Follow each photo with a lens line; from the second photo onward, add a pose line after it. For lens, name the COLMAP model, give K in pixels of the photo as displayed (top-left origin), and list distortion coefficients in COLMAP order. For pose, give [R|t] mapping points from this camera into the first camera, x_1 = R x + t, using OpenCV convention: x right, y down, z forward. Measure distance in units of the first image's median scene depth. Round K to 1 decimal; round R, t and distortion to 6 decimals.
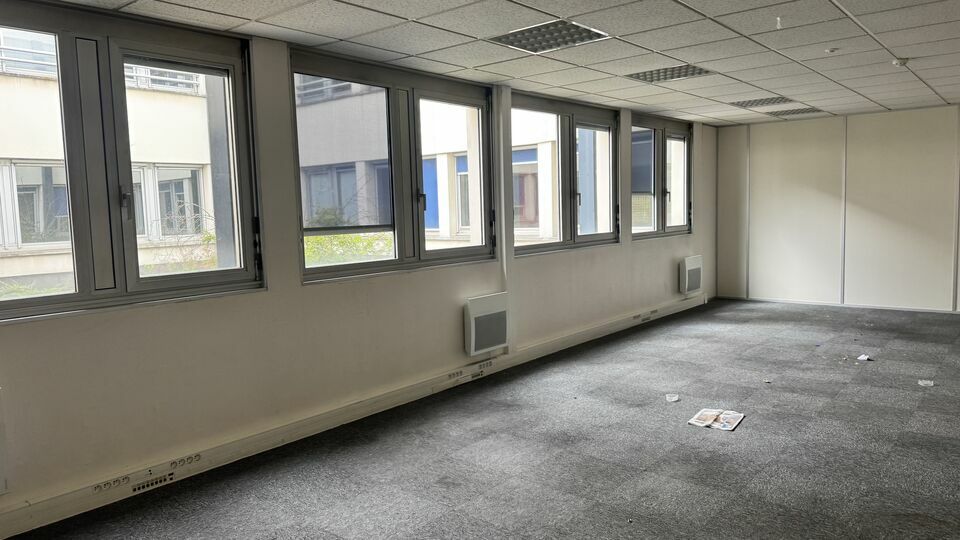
lens RADIAL K [[689.8, 0, 480.6], [0, 689.8, 269.8], [0, 0, 1]] dist [-0.050298, -0.037766]
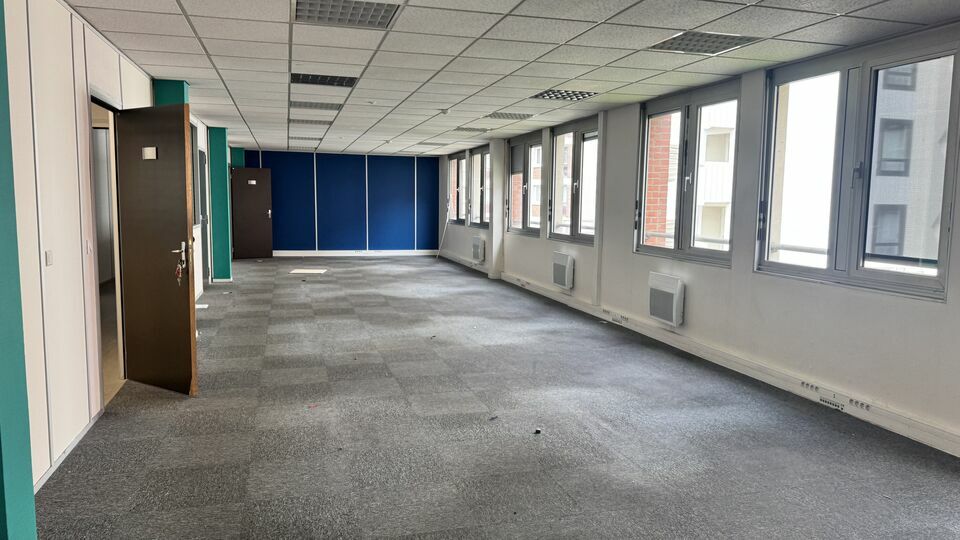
lens RADIAL K [[689.8, 0, 494.2], [0, 689.8, 259.8], [0, 0, 1]] dist [-0.050298, -0.037766]
pose [[-0.558545, 0.087207, -0.824877, 1.169335], [-0.083837, 0.983430, 0.160737, -0.176461], [0.825227, 0.158935, -0.541979, 1.180199]]
